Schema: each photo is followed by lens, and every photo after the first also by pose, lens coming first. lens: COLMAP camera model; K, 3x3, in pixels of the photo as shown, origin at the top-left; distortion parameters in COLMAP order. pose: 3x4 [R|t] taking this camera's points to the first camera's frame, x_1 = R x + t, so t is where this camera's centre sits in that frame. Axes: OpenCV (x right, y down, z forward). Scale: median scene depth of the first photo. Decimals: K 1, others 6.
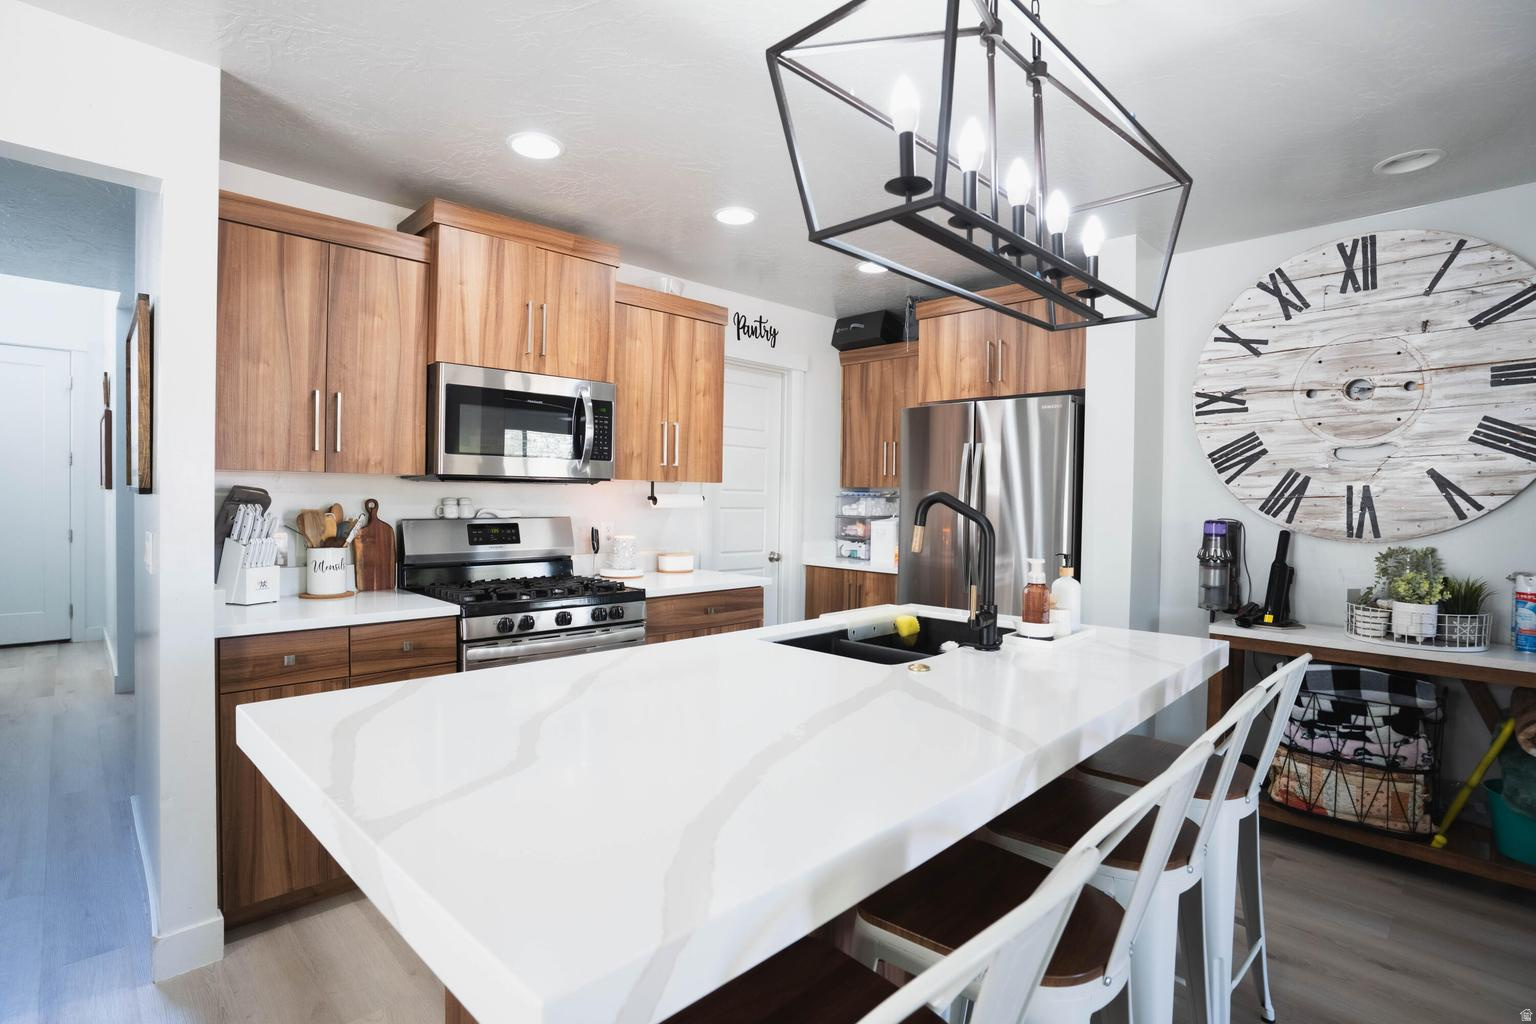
lens RADIAL K [[751.5, 0, 768.8], [0, 751.5, 507.7], [0, 0, 1]] dist [-0.048536, 0.016773]
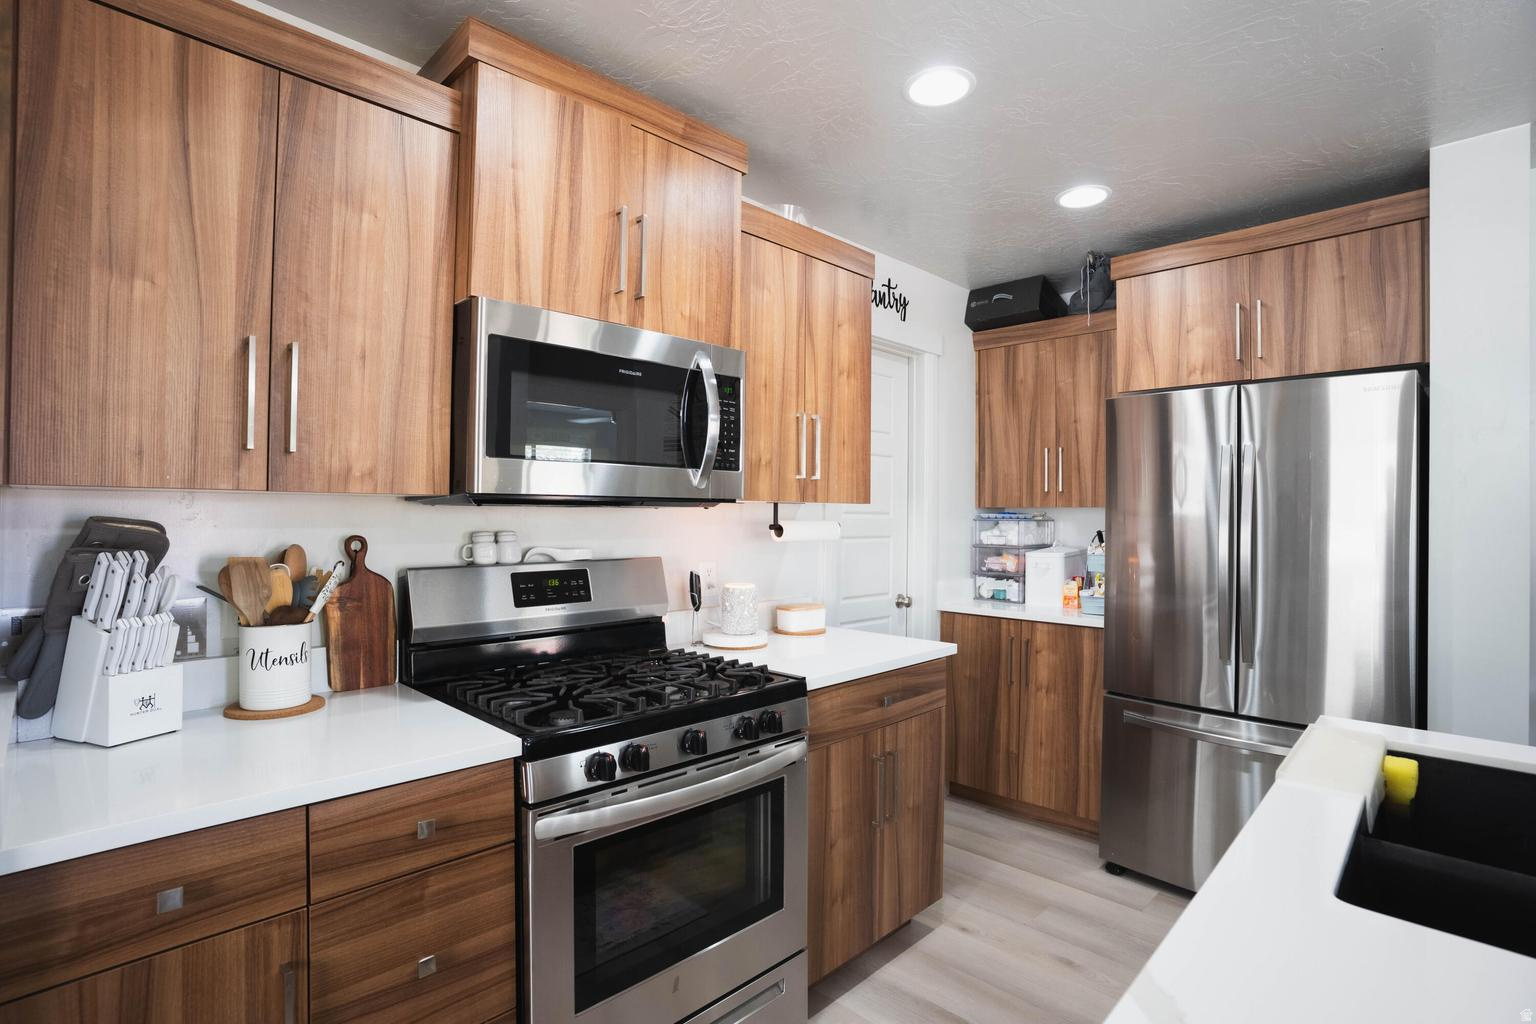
lens RADIAL K [[751.5, 0, 778.6], [0, 751.5, 506.5], [0, 0, 1]] dist [-0.048536, 0.016773]
pose [[0.999741, -0.007157, 0.021595, -0.209696], [0.007704, 0.999649, -0.025353, -0.017436], [-0.021406, 0.025513, 0.999445, 0.399763]]
